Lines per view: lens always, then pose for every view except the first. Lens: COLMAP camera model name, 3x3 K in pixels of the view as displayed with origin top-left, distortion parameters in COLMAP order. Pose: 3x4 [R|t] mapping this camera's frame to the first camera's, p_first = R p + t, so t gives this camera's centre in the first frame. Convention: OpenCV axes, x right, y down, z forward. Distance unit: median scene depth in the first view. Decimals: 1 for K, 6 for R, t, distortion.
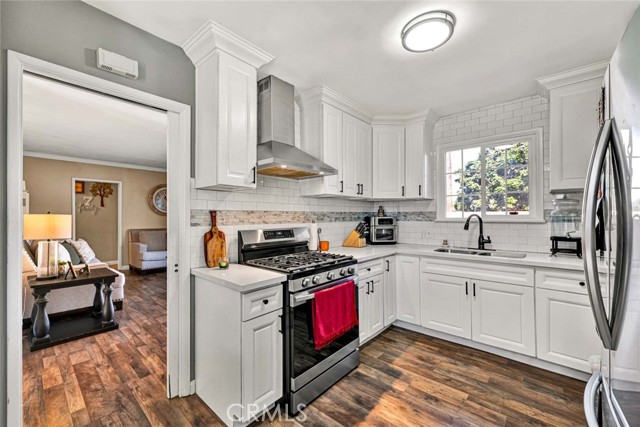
lens RADIAL K [[266.4, 0, 320.0], [0, 266.4, 213.5], [0, 0, 1]] dist [-0.000273, -0.000113]
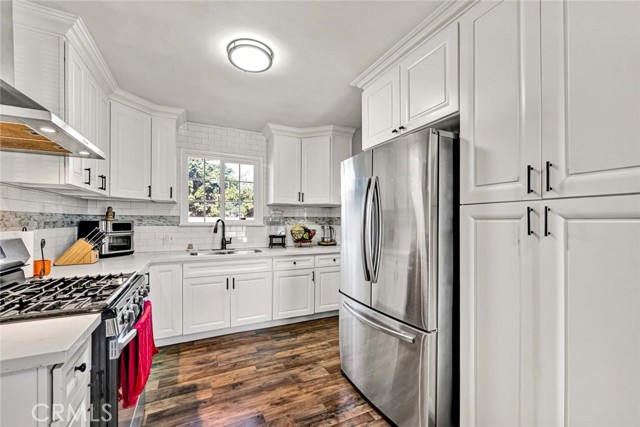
lens RADIAL K [[264.1, 0, 322.5], [0, 264.1, 222.6], [0, 0, 1]] dist [0.000611, 0.000007]
pose [[0.371116, 0.000298, 0.928586, -0.362779], [-0.014925, 0.999873, 0.005643, 0.005285], [-0.928467, -0.015953, 0.371073, 0.209945]]
